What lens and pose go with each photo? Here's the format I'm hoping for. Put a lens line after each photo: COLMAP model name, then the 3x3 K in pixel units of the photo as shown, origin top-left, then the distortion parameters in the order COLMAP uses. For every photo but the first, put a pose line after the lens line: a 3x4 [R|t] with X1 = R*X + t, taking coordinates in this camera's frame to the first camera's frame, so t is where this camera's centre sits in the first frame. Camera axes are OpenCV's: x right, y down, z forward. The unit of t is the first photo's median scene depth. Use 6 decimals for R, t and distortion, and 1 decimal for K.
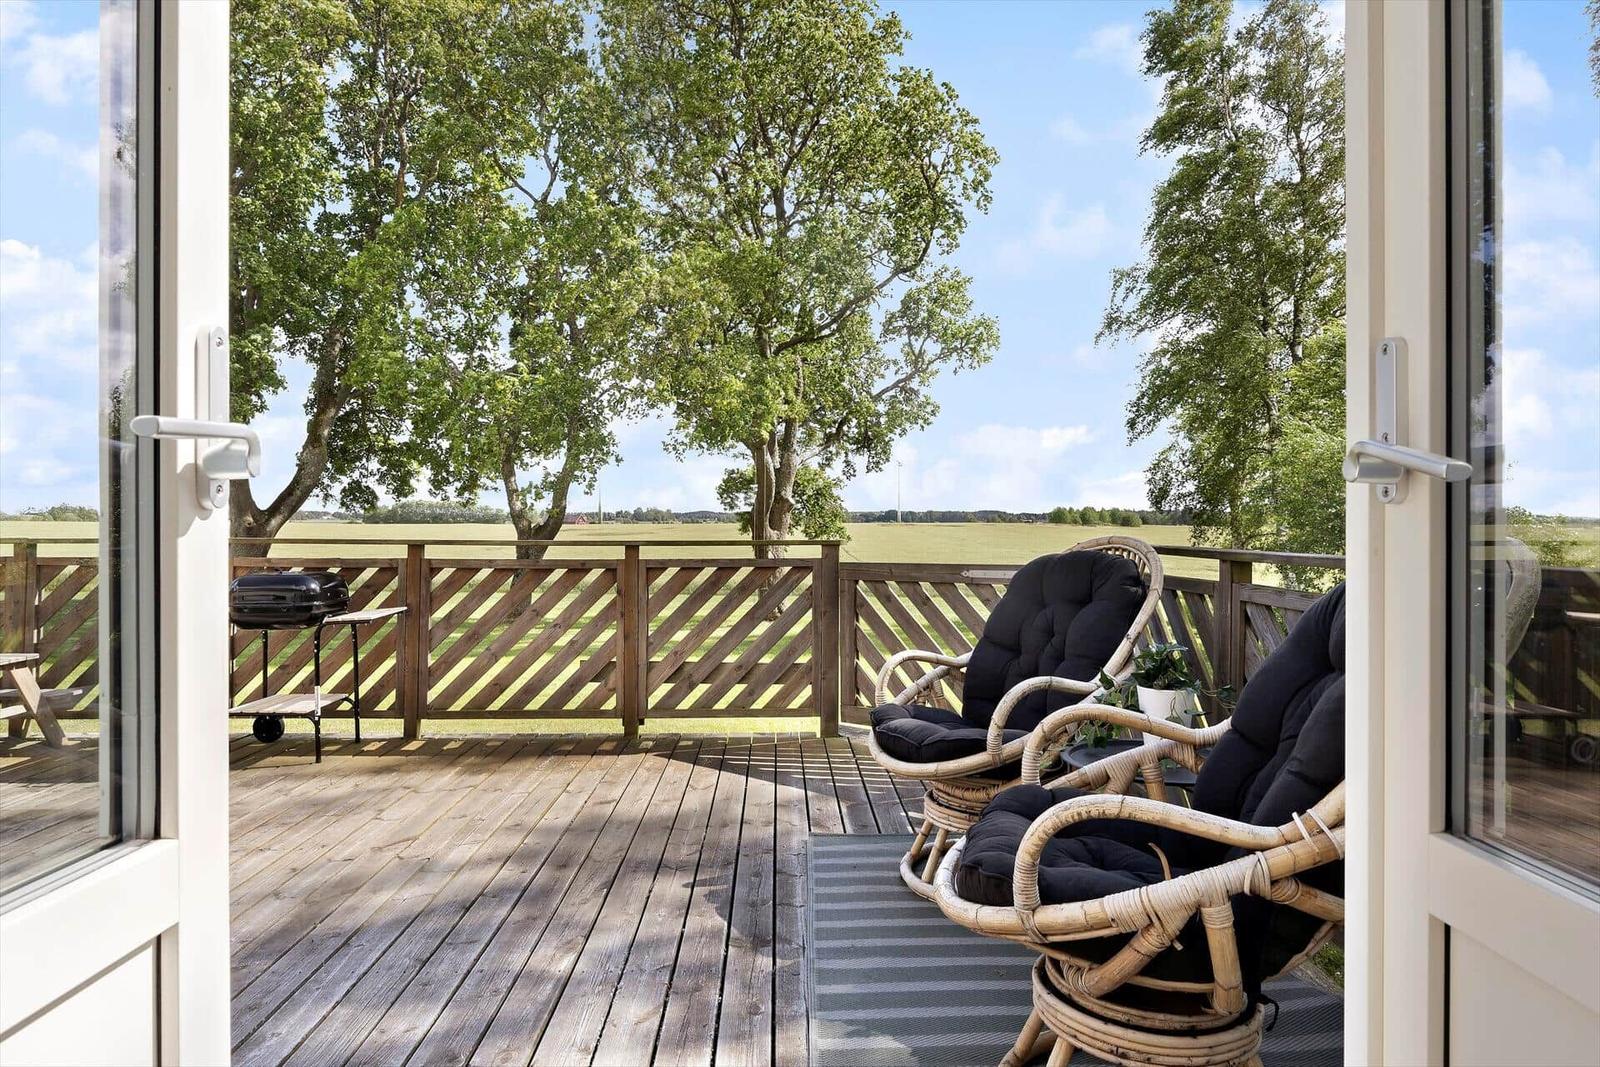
lens RADIAL K [[875.1, 0, 801.9], [0, 875.1, 531.6], [0, 0, 1]] dist [0.023703, 0.001693]
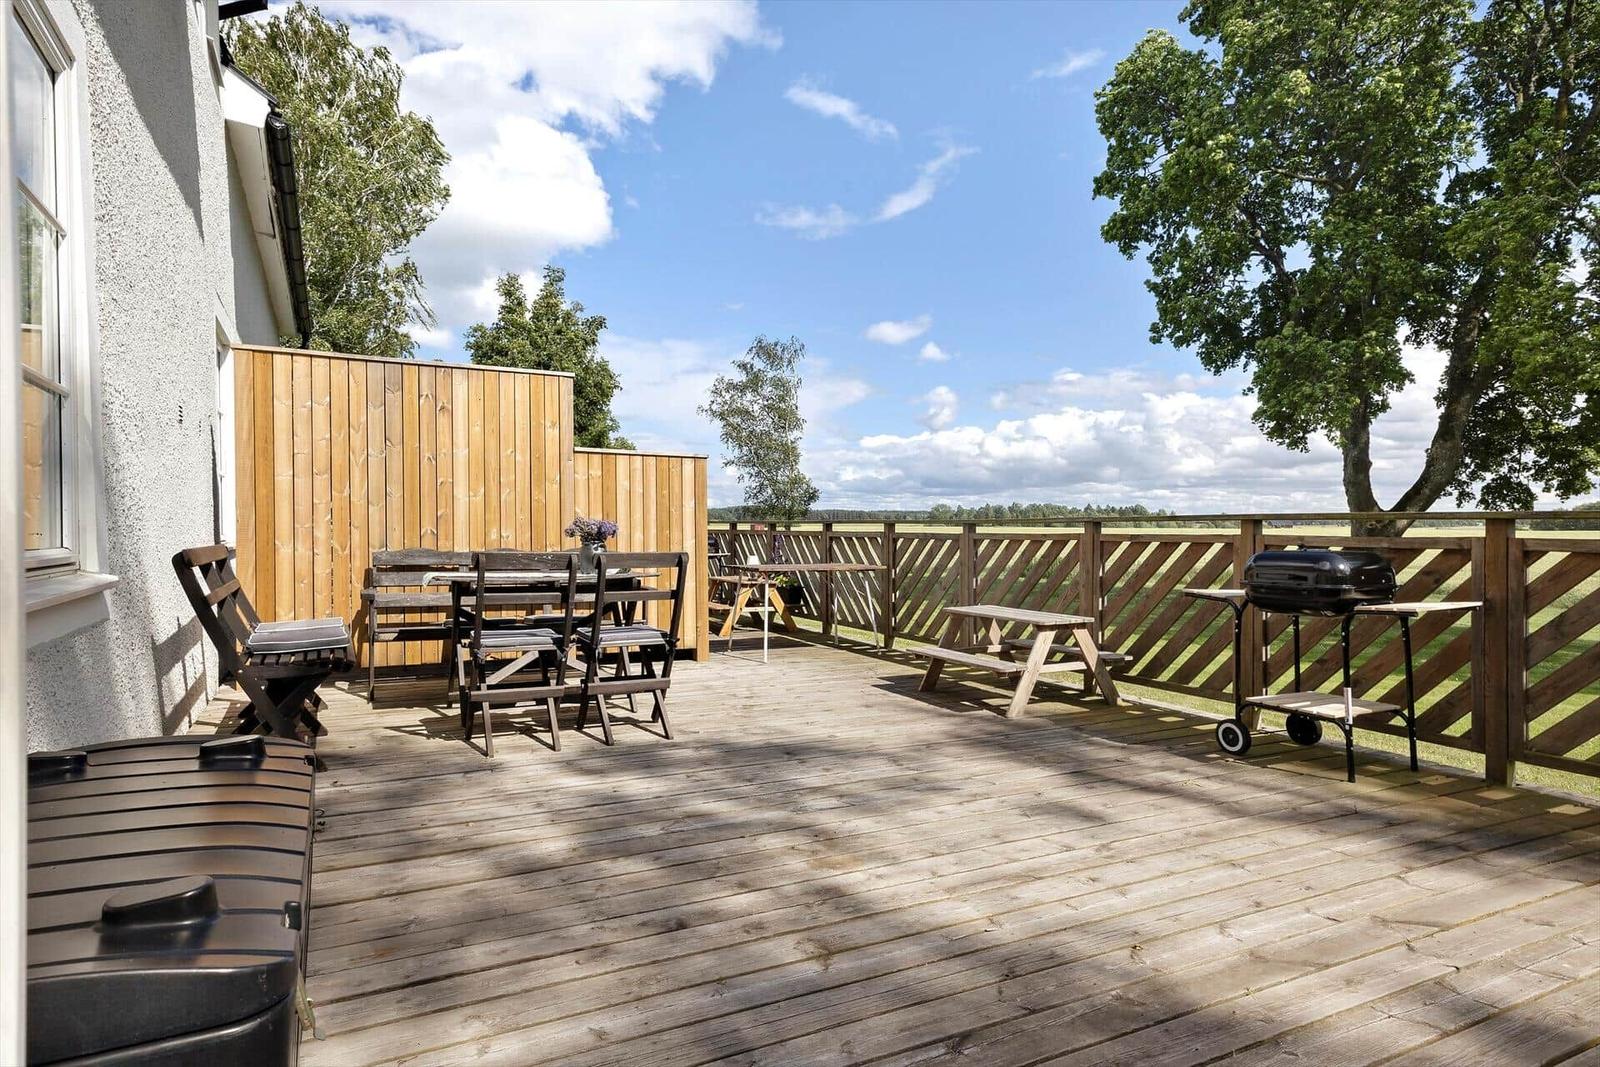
lens RADIAL K [[875.1, 0, 798.6], [0, 875.1, 529.5], [0, 0, 1]] dist [0.023703, 0.001693]
pose [[0.416745, -0.012307, -0.908940, -0.010842], [0.005391, 0.999924, -0.011067, 0.028777], [0.909008, -0.000288, 0.416779, 0.162655]]
